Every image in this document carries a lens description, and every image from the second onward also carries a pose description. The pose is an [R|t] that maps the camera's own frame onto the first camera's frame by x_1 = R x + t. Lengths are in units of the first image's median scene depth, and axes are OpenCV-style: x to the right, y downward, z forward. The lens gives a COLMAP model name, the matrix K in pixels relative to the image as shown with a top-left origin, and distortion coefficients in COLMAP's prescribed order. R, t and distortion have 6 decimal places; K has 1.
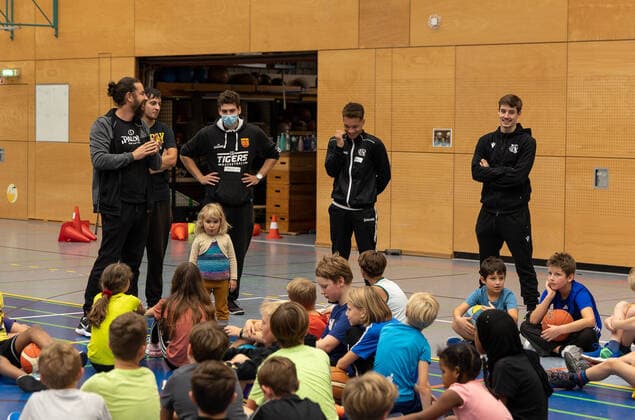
lens RADIAL K [[1742.6, 0, 314.8], [0, 1742.6, 209.3], [0, 0, 1]] dist [0.020376, 0.000000]
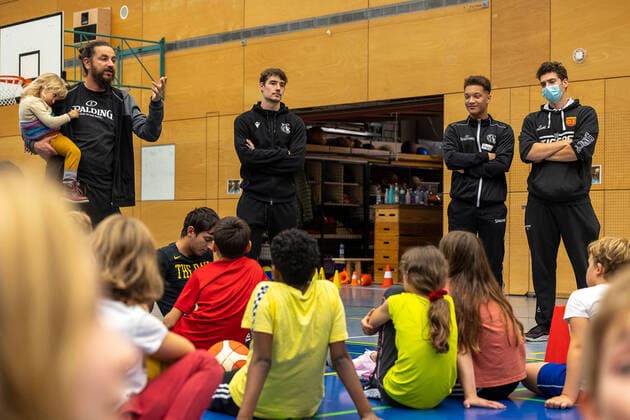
lens RADIAL K [[1277.3, 0, 321.6], [0, 1277.3, 204.4], [0, 0, 1]] dist [-0.015543, 0.000000]
pose [[0.999676, -0.004663, 0.025010, -0.076205], [0.006504, 0.997234, -0.074041, 0.021686], [-0.024596, 0.074180, 0.996941, 0.251269]]
